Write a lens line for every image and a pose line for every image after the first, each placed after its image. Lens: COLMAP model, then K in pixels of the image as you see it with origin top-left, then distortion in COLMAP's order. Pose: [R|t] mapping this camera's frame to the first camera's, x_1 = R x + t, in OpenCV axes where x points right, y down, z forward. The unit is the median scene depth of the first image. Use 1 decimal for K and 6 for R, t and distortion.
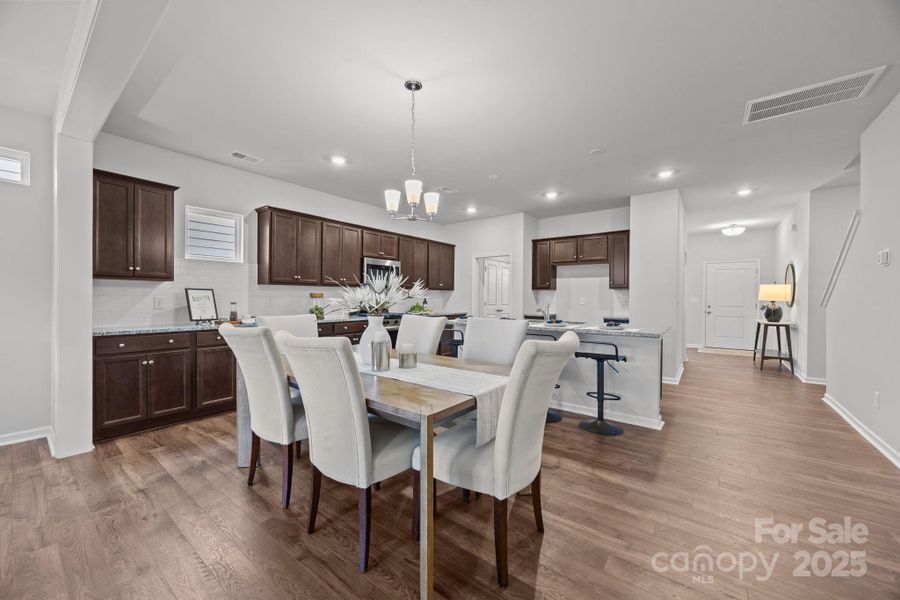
lens RADIAL K [[342.5, 0, 449.0], [0, 342.5, 304.2], [0, 0, 1]] dist [0.000760, -0.000747]
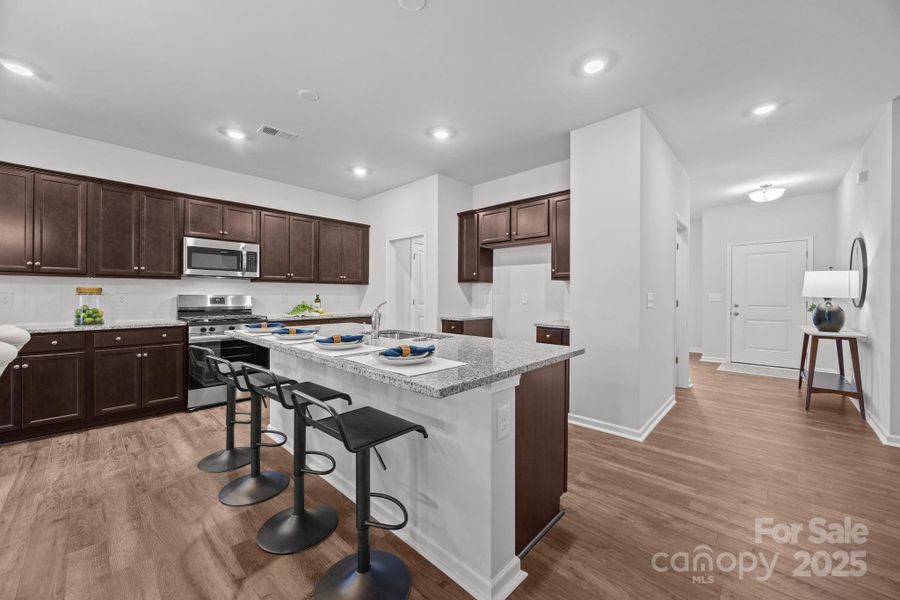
lens RADIAL K [[342.5, 0, 450.1], [0, 342.5, 299.2], [0, 0, 1]] dist [0.000760, -0.000747]
pose [[0.994819, -0.002010, -0.101638, 0.326227], [0.001086, 0.999958, -0.009147, -0.001721], [0.101652, 0.008990, 0.994779, 0.311613]]
